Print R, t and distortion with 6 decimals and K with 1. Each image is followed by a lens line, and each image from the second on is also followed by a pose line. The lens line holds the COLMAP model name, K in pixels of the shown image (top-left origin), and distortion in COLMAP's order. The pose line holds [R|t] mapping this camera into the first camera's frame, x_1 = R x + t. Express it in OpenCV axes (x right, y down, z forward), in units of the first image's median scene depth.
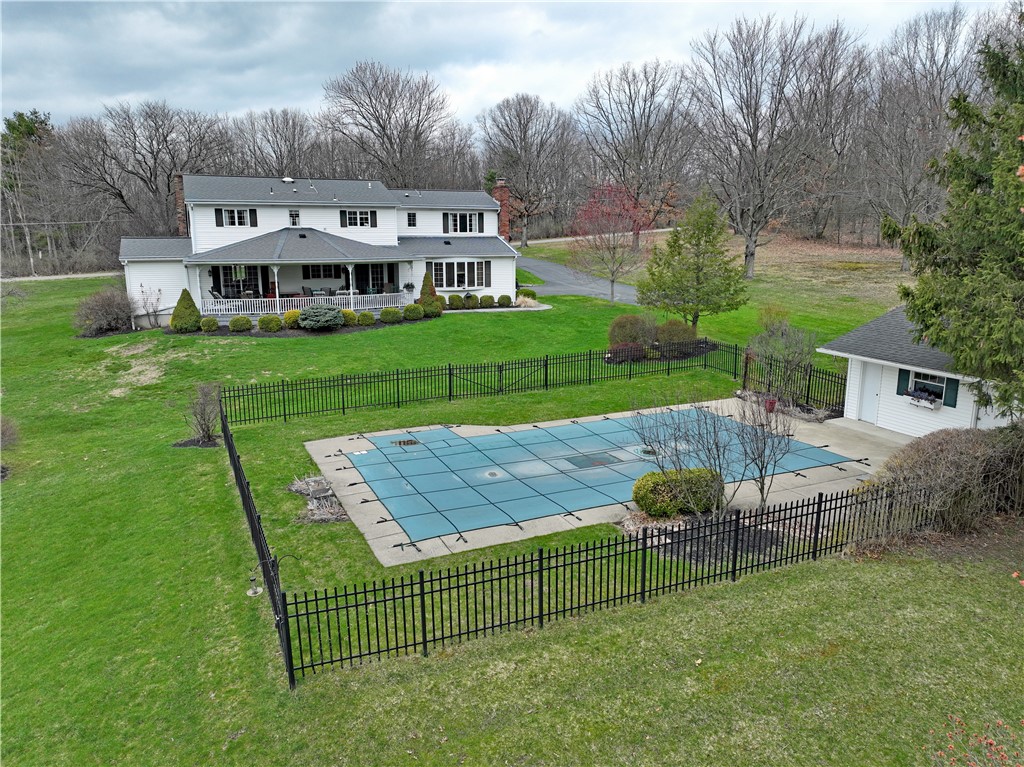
lens RADIAL K [[720.1, 0, 518.0], [0, 720.1, 389.5], [0, 0, 1]] dist [0.000750, 0.015589]
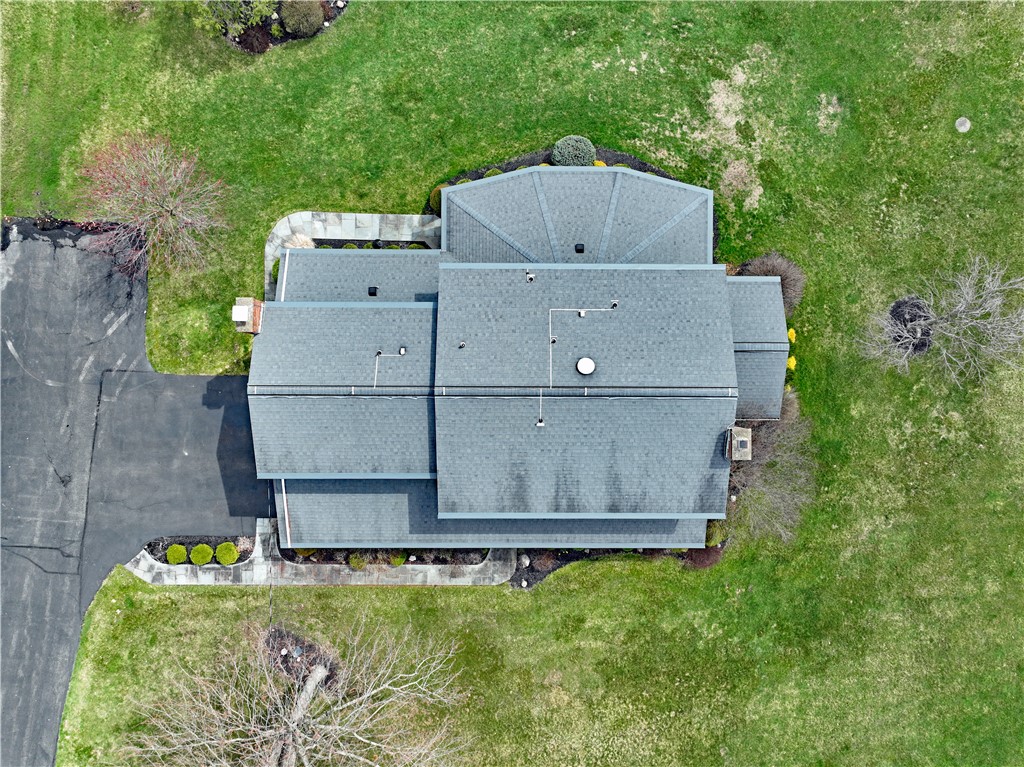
lens RADIAL K [[720.1, 0, 533.4], [0, 720.1, 360.7], [0, 0, 1]] dist [0.000750, 0.015589]
pose [[-0.911083, -0.412143, -0.008079, -0.280040], [0.076864, -0.189106, 0.978944, -0.946373], [-0.404993, 0.891278, 0.203970, 0.906399]]
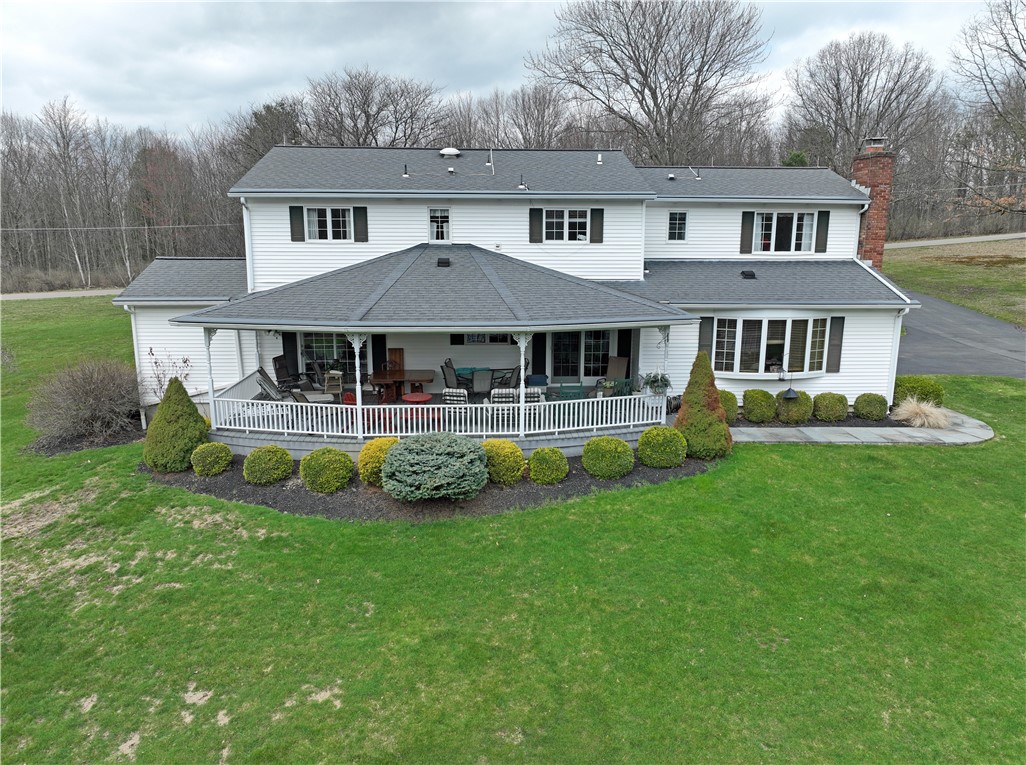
lens RADIAL K [[721.5, 0, 521.7], [0, 721.5, 383.7], [0, 0, 1]] dist [0.000750, 0.015589]
pose [[0.937658, 0.078282, -0.338628, -0.075671], [-0.078578, 0.996825, 0.012858, -0.133358], [0.338560, 0.014553, 0.940832, 0.528954]]
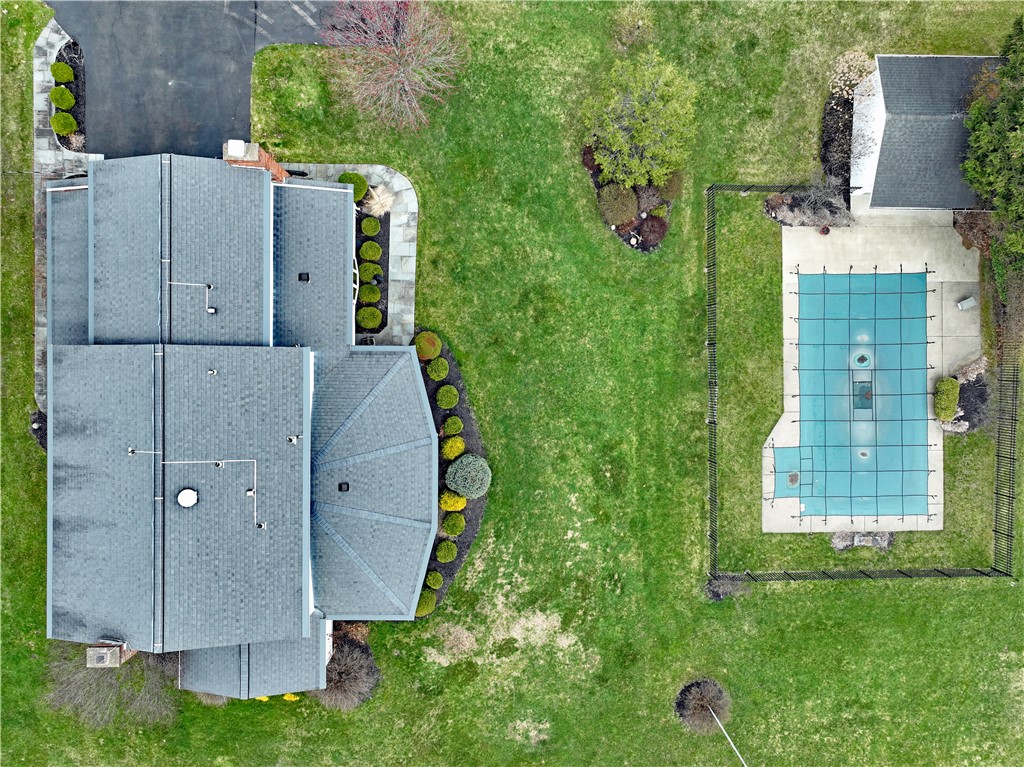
lens RADIAL K [[720.1, 0, 535.6], [0, 720.1, 400.8], [0, 0, 1]] dist [0.000750, 0.015589]
pose [[0.414301, -0.910139, -0.001317, -0.120875], [0.176736, 0.079032, 0.981080, -0.887342], [-0.892815, -0.406695, 0.193598, 0.655701]]
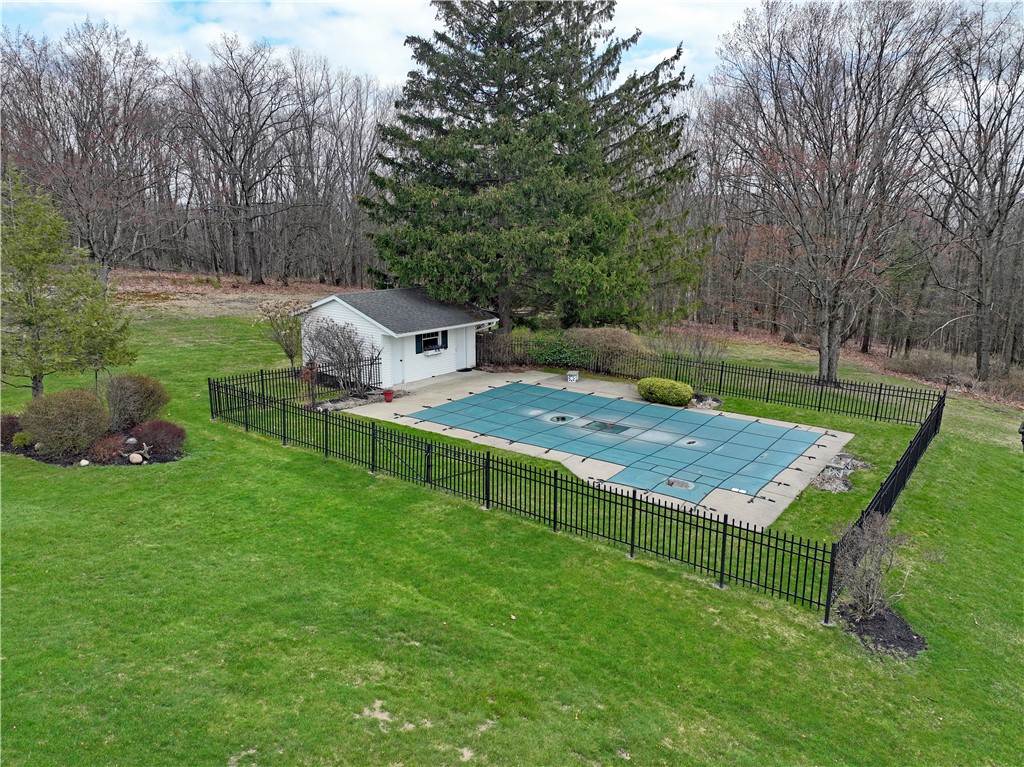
lens RADIAL K [[720.1, 0, 515.5], [0, 720.1, 381.0], [0, 0, 1]] dist [0.000750, 0.015589]
pose [[-0.472523, -0.195215, 0.859426, -0.406318], [0.185509, 0.931281, 0.313531, -0.183422], [-0.861573, 0.307582, -0.403838, 0.757134]]
